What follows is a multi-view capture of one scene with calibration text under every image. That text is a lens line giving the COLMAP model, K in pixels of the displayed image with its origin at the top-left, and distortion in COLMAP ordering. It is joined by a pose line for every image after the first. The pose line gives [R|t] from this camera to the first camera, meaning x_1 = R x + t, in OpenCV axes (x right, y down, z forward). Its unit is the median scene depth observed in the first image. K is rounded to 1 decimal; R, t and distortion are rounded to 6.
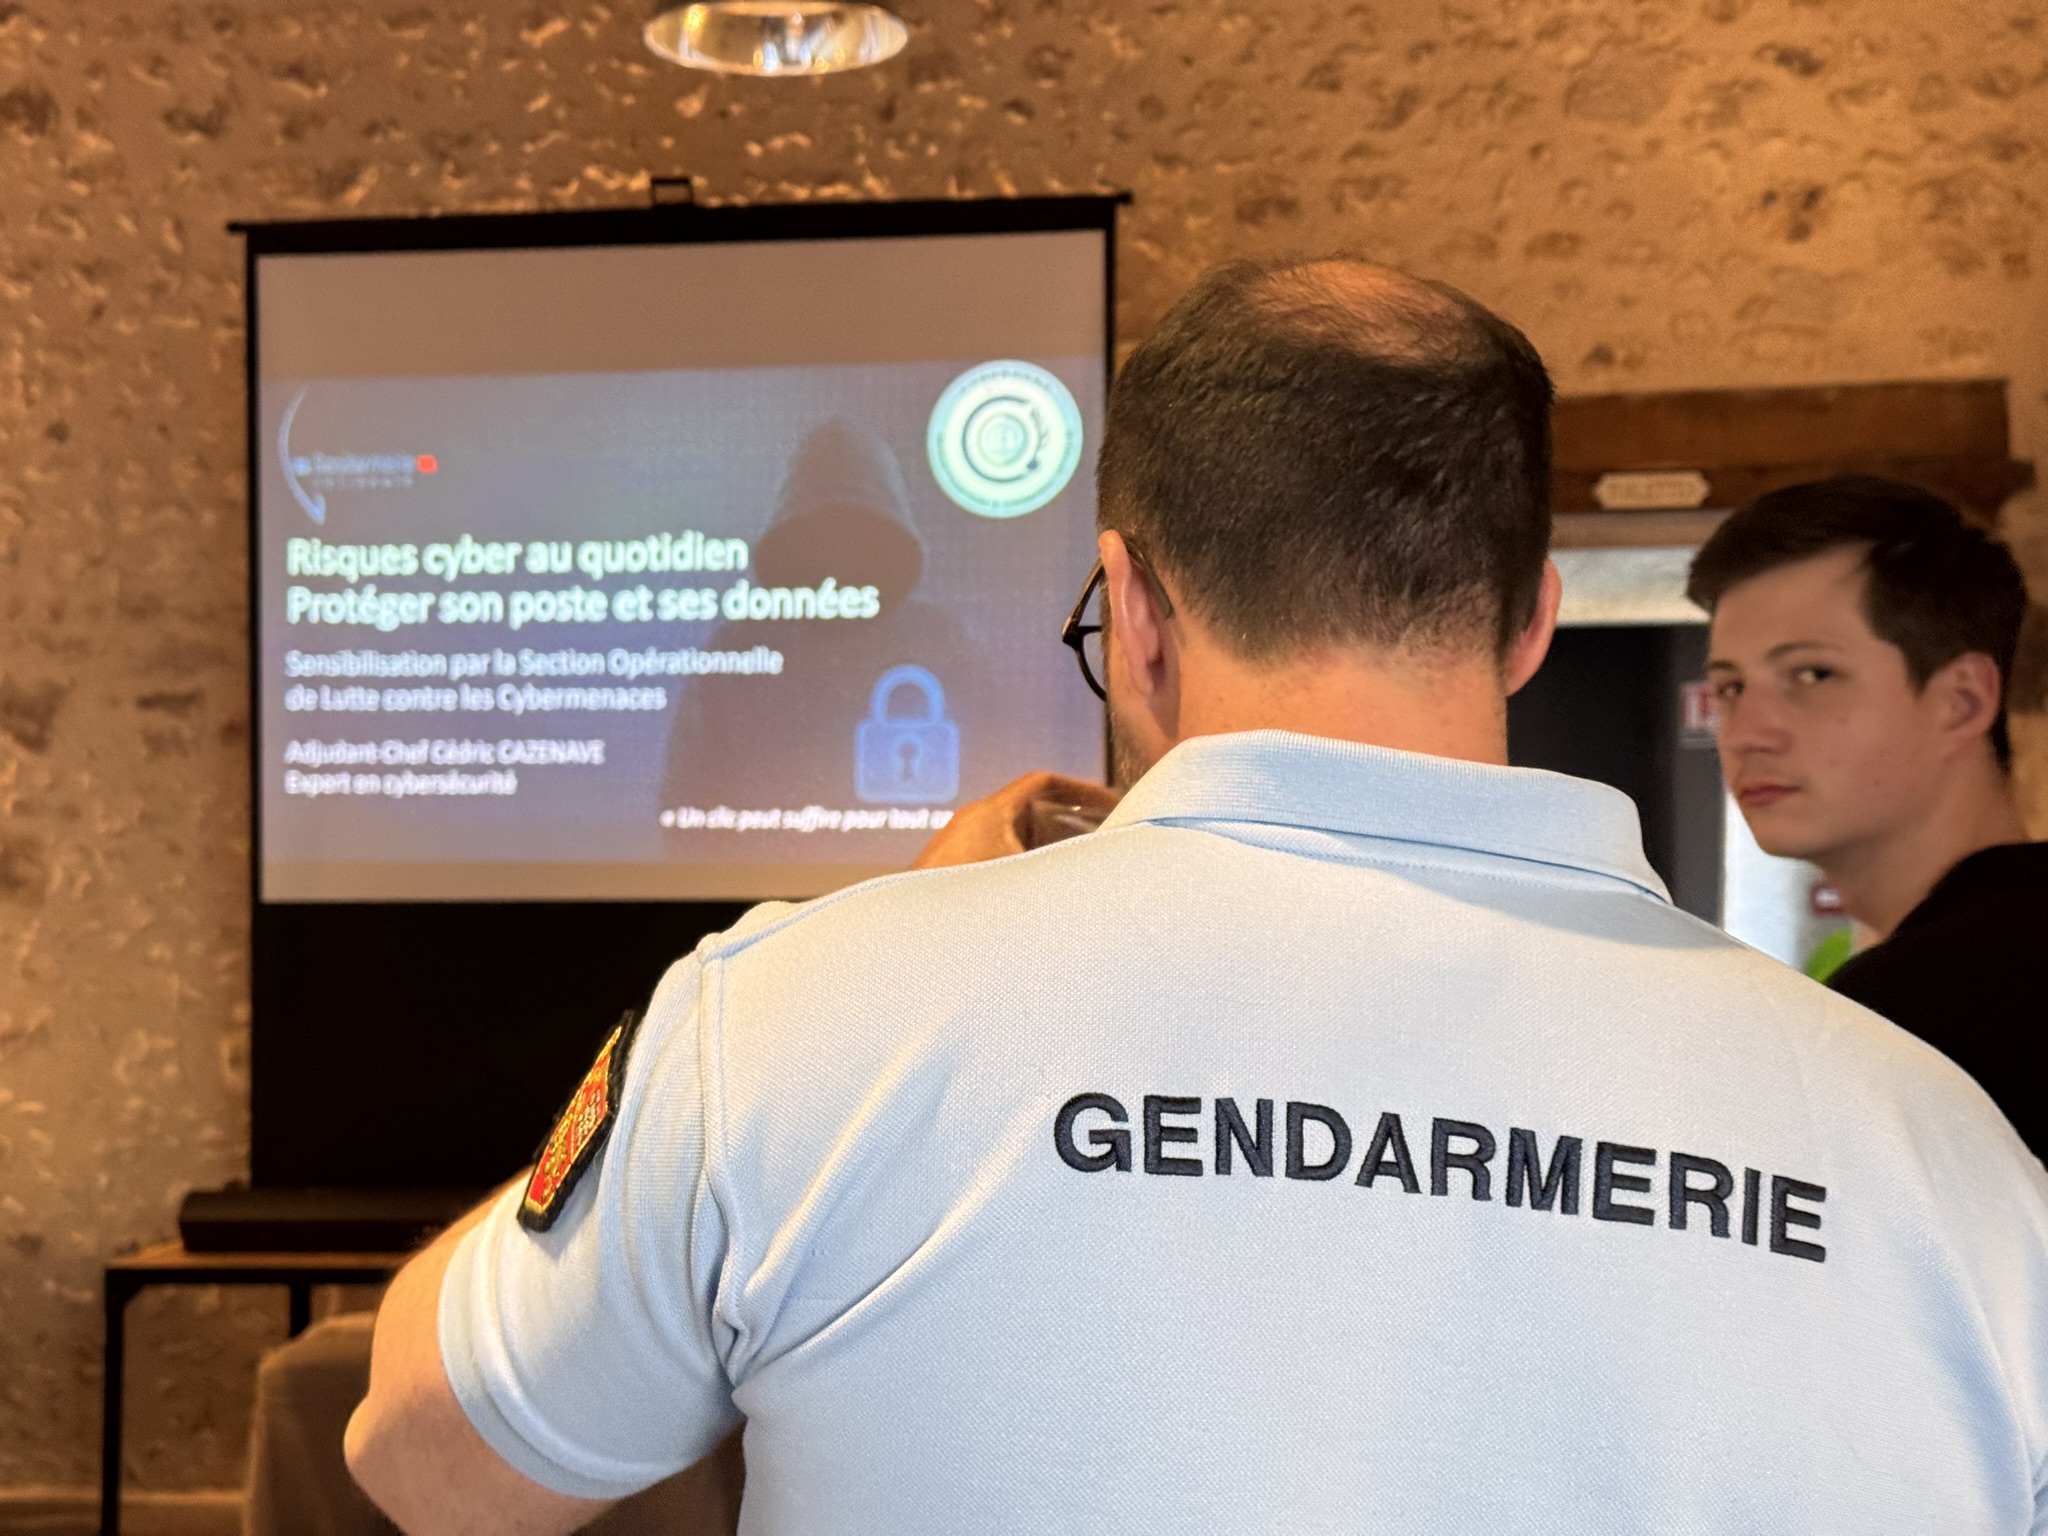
lens RADIAL K [[2899.9, 0, 1016.8], [0, 2899.9, 774.2], [0, 0, 1]] dist [0.135294, 0.000000]
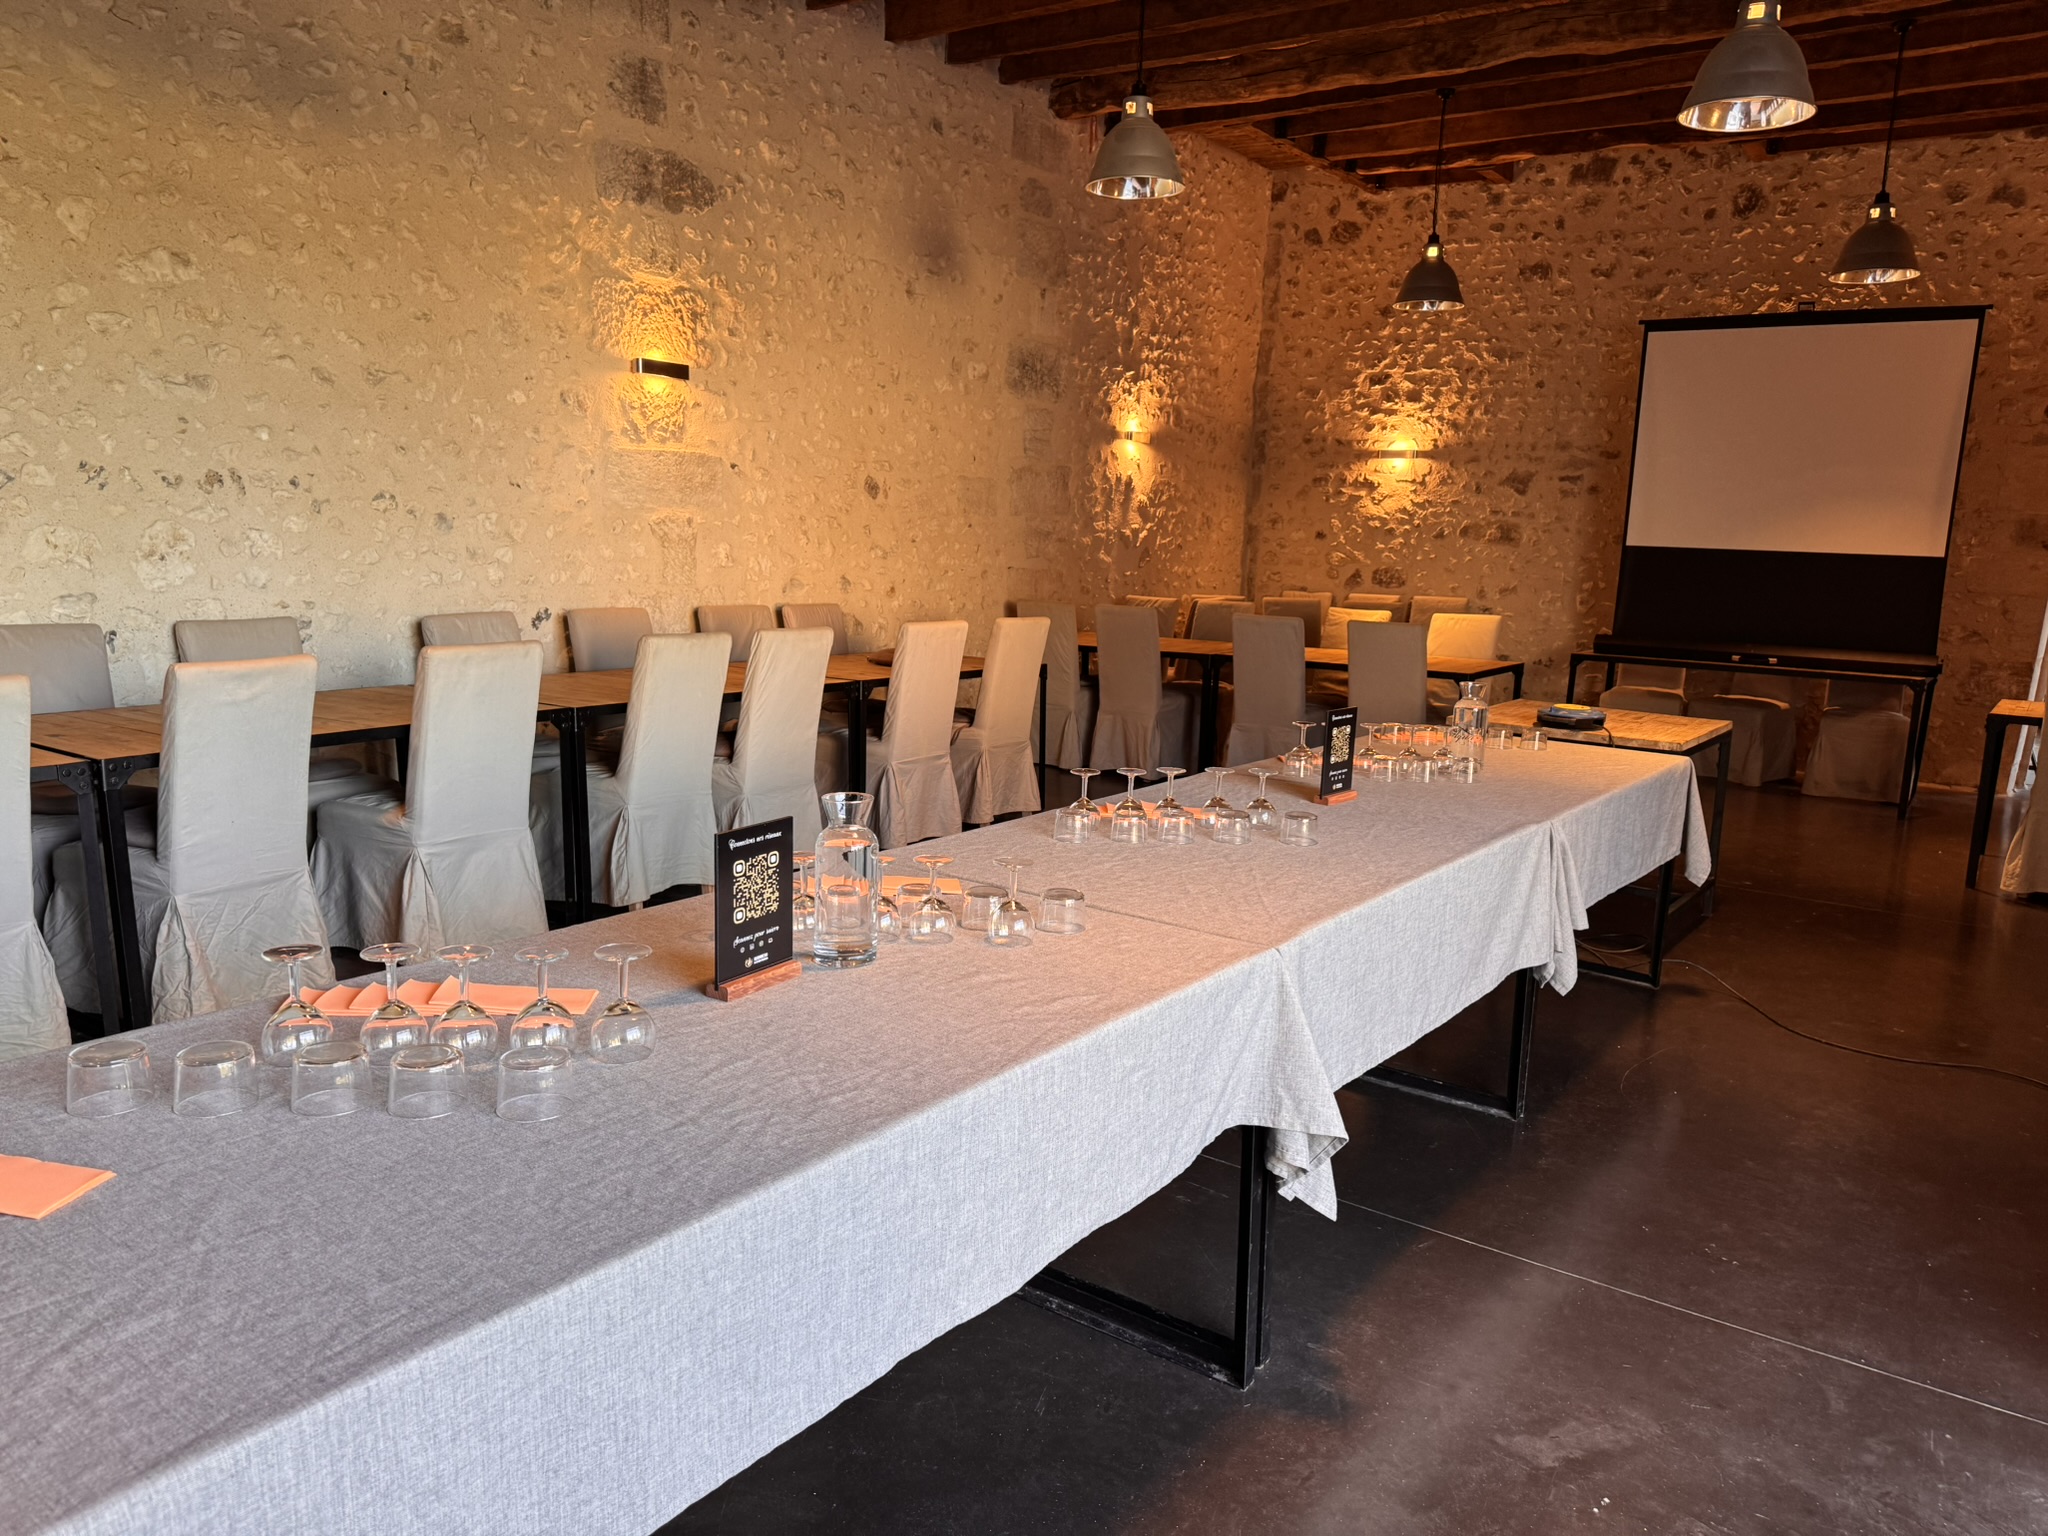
lens RADIAL K [[1462.2, 0, 1025.8], [0, 1462.2, 786.5], [0, 0, 1]] dist [0.013265, -0.011633]
pose [[0.884998, 0.118299, -0.450316, -0.073769], [-0.034080, 0.981048, 0.190746, 0.016410], [0.464346, -0.153463, 0.872257, -0.584510]]
